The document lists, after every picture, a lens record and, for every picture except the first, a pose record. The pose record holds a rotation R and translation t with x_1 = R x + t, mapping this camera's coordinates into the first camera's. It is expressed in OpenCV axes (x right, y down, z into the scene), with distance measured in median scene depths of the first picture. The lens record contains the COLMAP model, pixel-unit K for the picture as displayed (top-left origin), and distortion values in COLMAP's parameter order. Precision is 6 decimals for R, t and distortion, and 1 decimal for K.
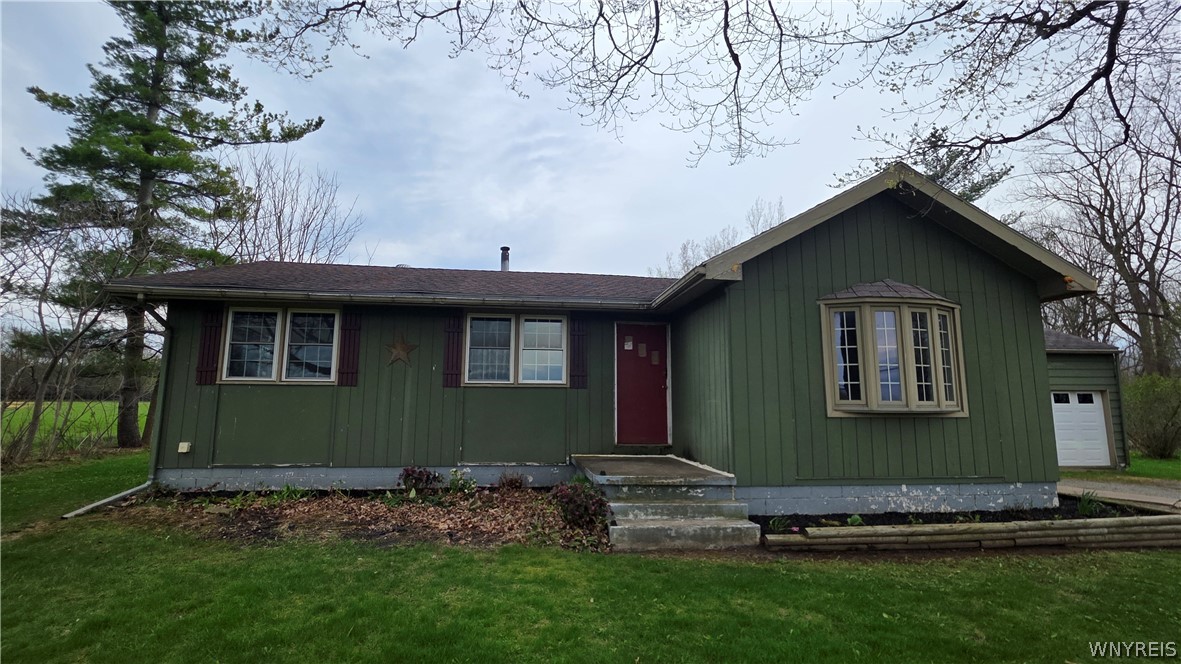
lens RADIAL K [[529.2, 0, 590.5], [0, 529.2, 332.0], [0, 0, 1]] dist [-0.000350, -0.000119]
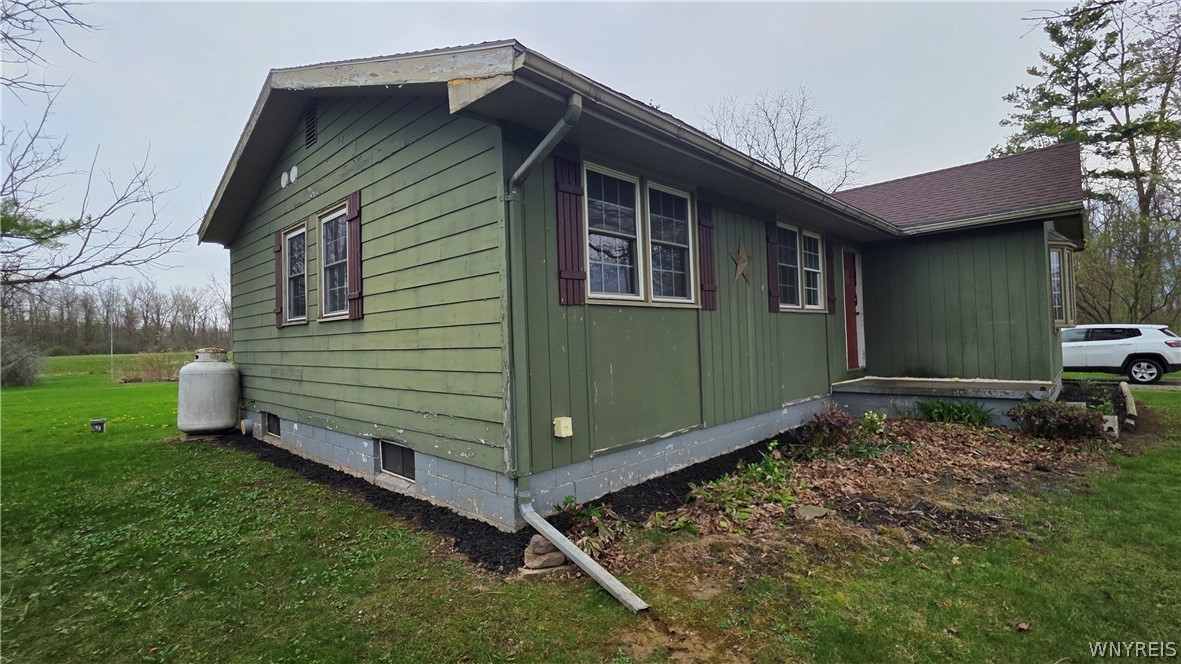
lens RADIAL K [[529.2, 0, 590.5], [0, 529.2, 332.0], [0, 0, 1]] dist [-0.000350, -0.000119]
pose [[0.778197, -0.021414, 0.627655, -1.005425], [-0.046695, 0.994679, 0.091830, 0.074405], [-0.626282, -0.100770, 0.773057, 0.564854]]
